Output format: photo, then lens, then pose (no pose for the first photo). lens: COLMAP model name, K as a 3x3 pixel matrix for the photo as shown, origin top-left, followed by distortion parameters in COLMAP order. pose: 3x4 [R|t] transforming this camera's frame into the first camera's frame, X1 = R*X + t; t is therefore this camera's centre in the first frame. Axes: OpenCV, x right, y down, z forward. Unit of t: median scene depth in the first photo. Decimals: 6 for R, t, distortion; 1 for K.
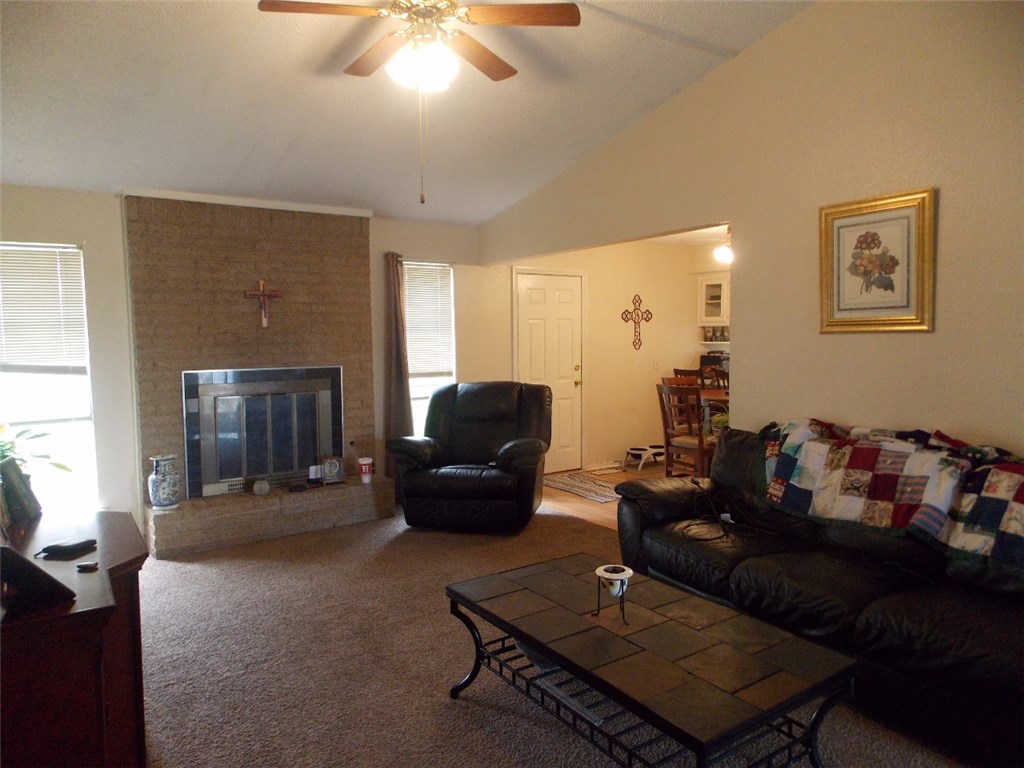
lens RADIAL K [[690.4, 0, 517.4], [0, 690.4, 382.6], [0, 0, 1]] dist [0.032715, 0.002233]
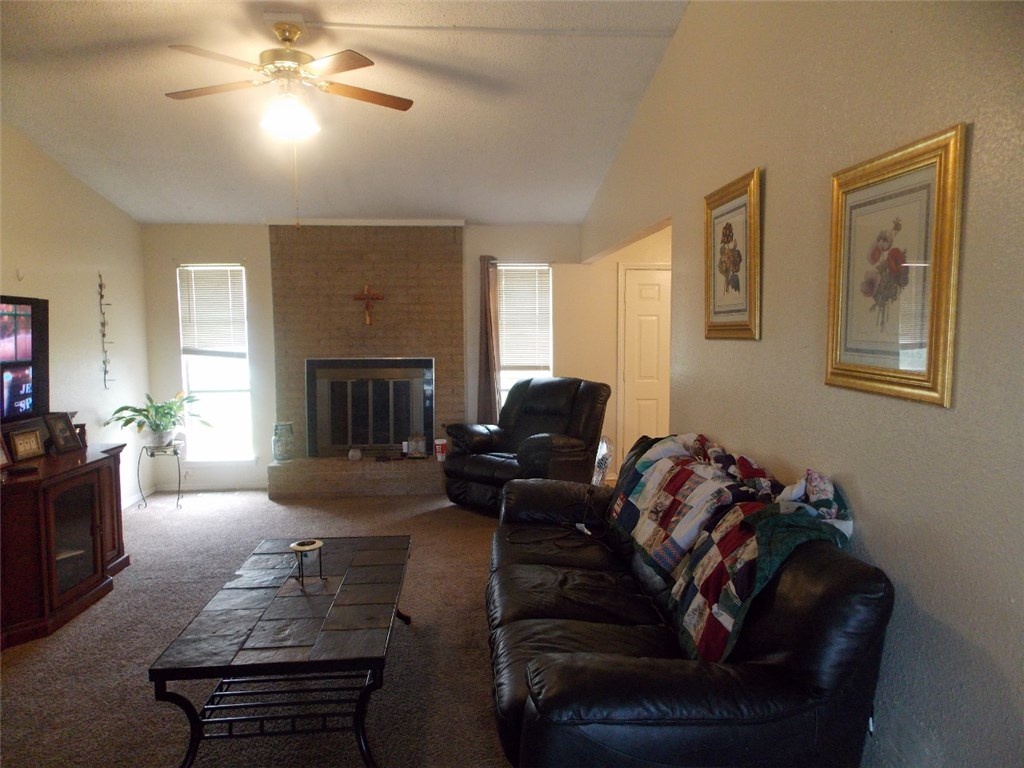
lens RADIAL K [[690.4, 0, 520.8], [0, 690.4, 381.0], [0, 0, 1]] dist [0.032715, 0.002233]
pose [[0.864799, 0.047948, -0.499823, 0.473698], [-0.041631, 0.998850, 0.023789, -0.019718], [0.500389, 0.000235, 0.865801, 0.082390]]
